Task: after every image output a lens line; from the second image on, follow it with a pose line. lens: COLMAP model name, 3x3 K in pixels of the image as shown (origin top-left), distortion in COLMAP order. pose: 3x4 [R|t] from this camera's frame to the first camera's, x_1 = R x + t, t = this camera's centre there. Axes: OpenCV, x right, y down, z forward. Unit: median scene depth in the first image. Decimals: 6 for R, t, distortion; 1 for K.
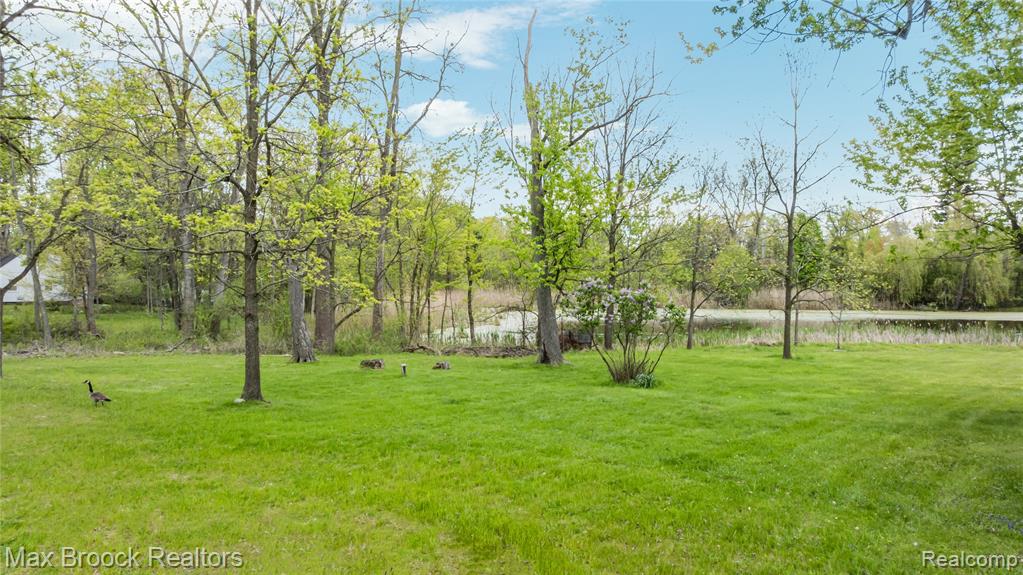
lens RADIAL K [[744.7, 0, 511.5], [0, 744.7, 287.5], [0, 0, 1]] dist [-0.006852, -0.002012]
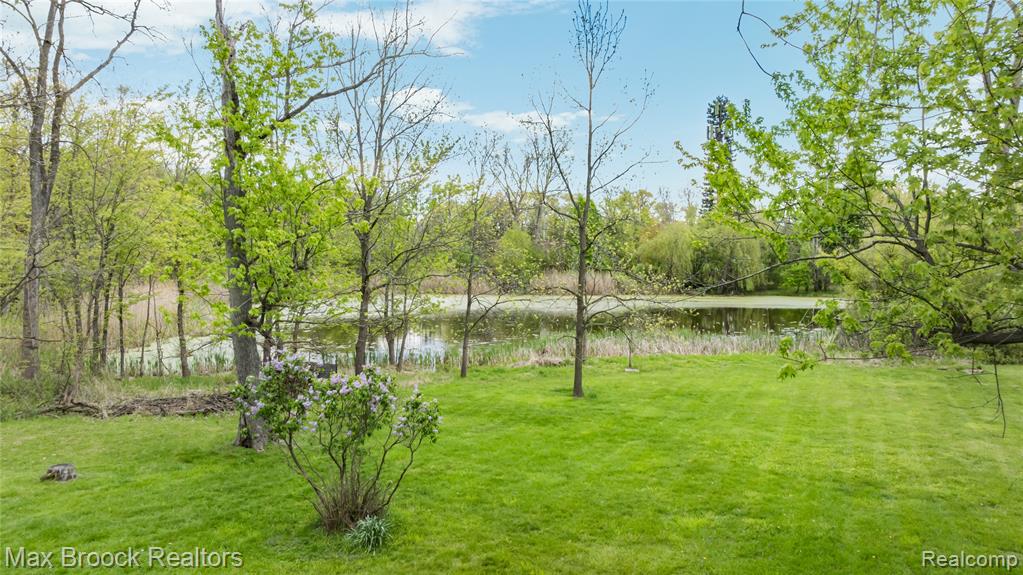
lens RADIAL K [[724.9, 0, 511.5], [0, 724.9, 287.5], [0, 0, 1]] dist [0.000029, 0.007398]
pose [[0.960121, -0.010910, 0.279371, 0.065573], [-0.001337, 0.999048, 0.043610, -0.048734], [-0.279581, -0.042244, 0.959192, 0.218059]]
